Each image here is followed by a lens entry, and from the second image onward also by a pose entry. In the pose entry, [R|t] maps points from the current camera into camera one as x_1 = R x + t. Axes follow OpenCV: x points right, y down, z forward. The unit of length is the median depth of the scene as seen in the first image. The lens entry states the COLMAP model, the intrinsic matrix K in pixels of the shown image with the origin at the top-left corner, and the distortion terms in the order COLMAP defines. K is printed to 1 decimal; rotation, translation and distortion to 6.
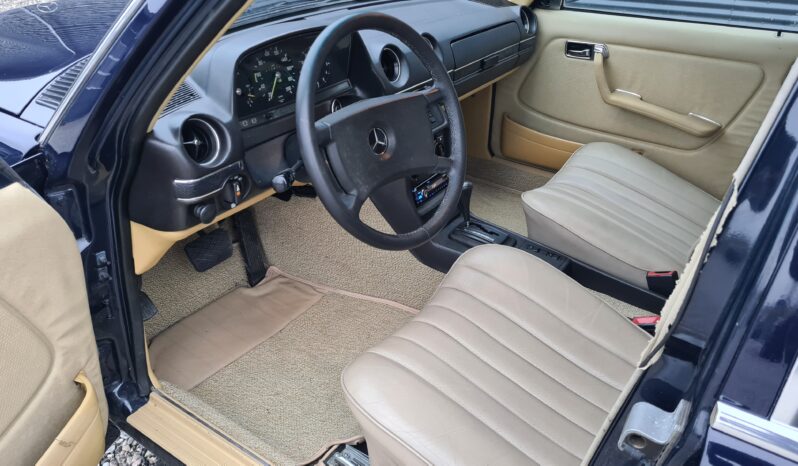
lens RADIAL K [[632.8, 0, 396.3], [0, 632.8, 231.0], [0, 0, 1]] dist [0.071817, -0.054038]
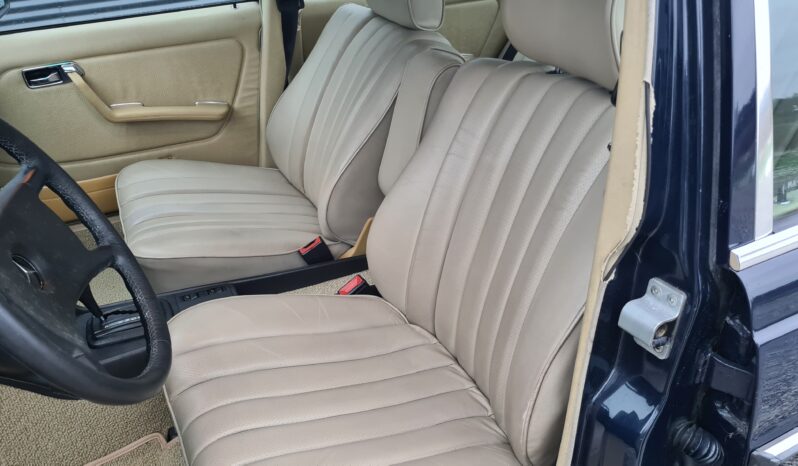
lens RADIAL K [[632.8, 0, 396.3], [0, 632.8, 231.0], [0, 0, 1]] dist [0.071817, -0.054038]
pose [[0.503031, -0.471956, 0.724029, -0.189439], [0.470523, 0.852252, 0.228635, -0.096209], [-0.724961, 0.225662, 0.650775, 0.189661]]
